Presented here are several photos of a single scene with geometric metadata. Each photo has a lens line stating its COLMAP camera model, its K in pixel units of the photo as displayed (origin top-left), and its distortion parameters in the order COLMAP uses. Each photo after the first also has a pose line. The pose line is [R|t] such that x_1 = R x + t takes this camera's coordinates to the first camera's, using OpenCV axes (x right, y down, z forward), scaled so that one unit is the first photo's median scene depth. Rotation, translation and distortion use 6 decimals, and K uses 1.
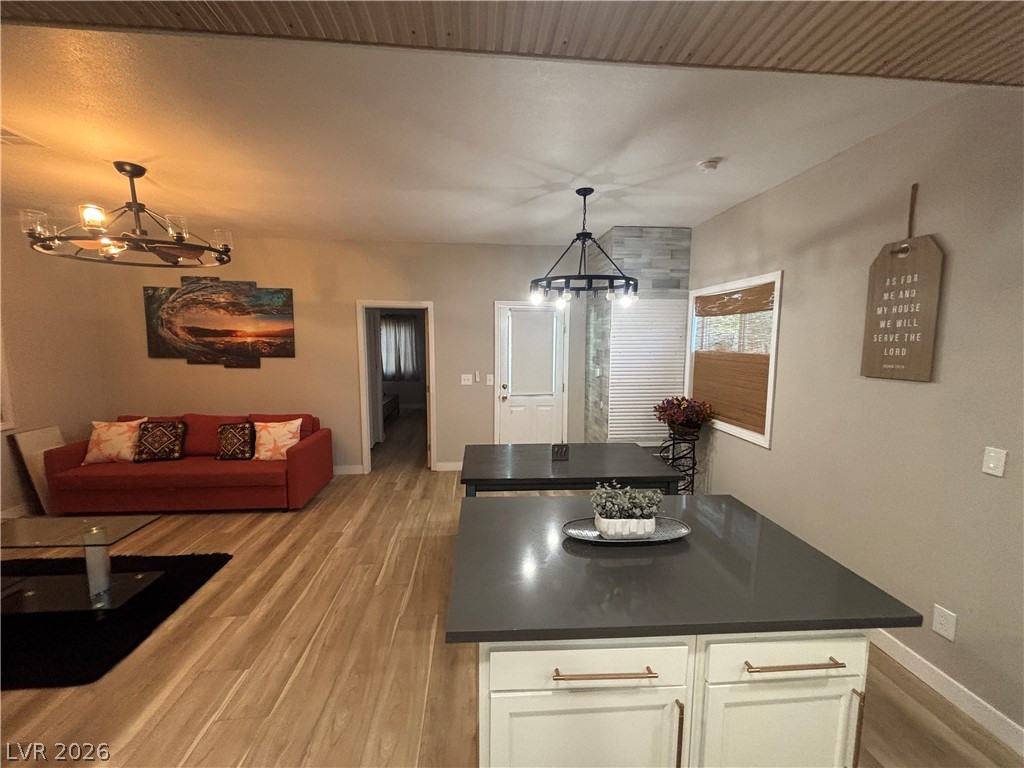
lens RADIAL K [[414.2, 0, 508.0], [0, 414.2, 387.4], [0, 0, 1]] dist [0.001270, -0.000655]
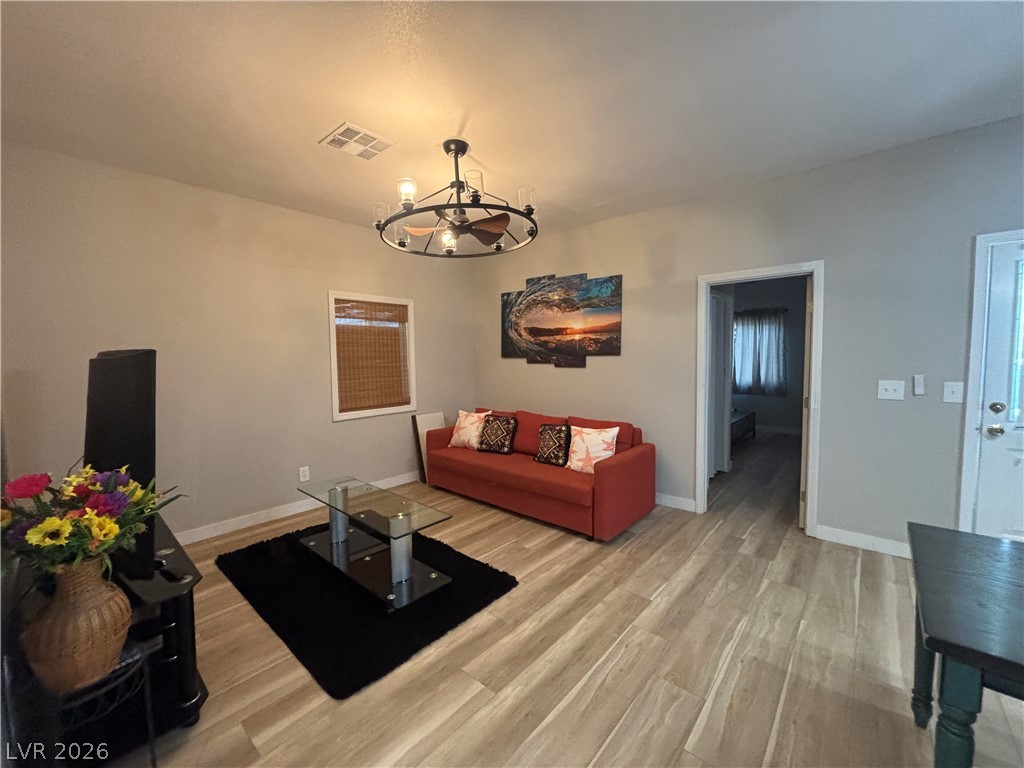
lens RADIAL K [[414.2, 0, 511.8], [0, 414.2, 381.4], [0, 0, 1]] dist [0.001270, -0.000655]
pose [[0.700910, 0.028257, -0.712690, -0.072079], [-0.067167, 0.997389, -0.026513, 0.021752], [0.710080, 0.066453, 0.700978, 0.289262]]
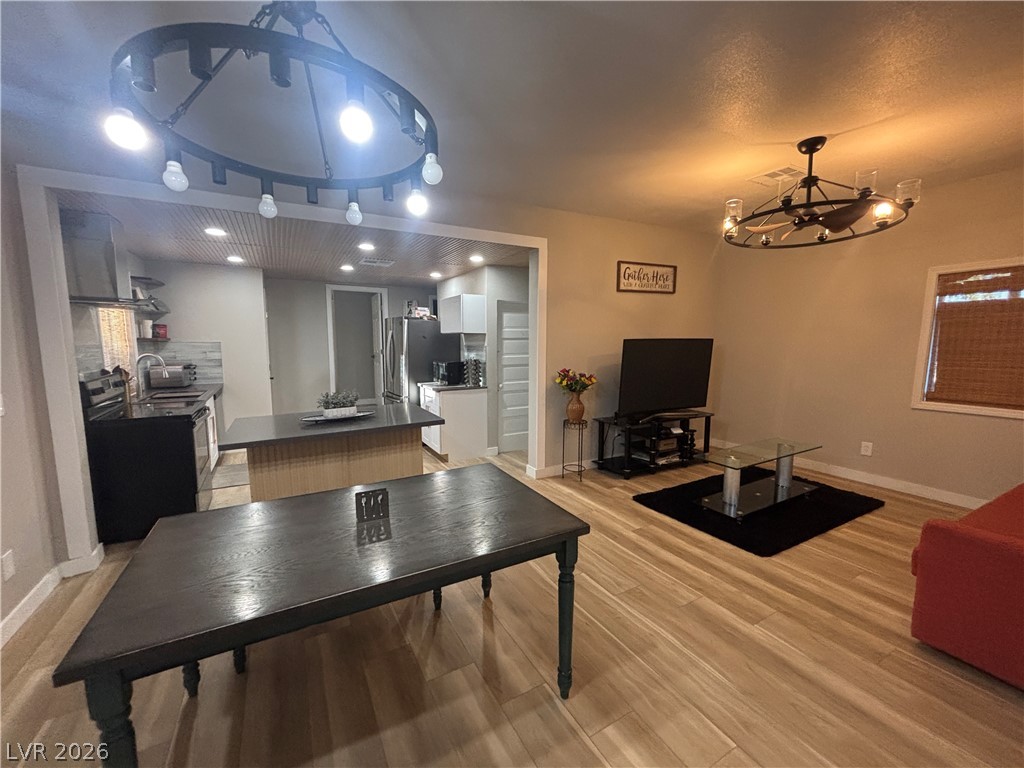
lens RADIAL K [[414.2, 0, 514.0], [0, 414.2, 385.2], [0, 0, 1]] dist [0.001270, -0.000655]
pose [[-0.903704, 0.043097, -0.425984, 0.132747], [-0.054236, 0.975384, 0.213739, -0.083293], [0.424710, 0.216260, -0.879121, 1.108469]]
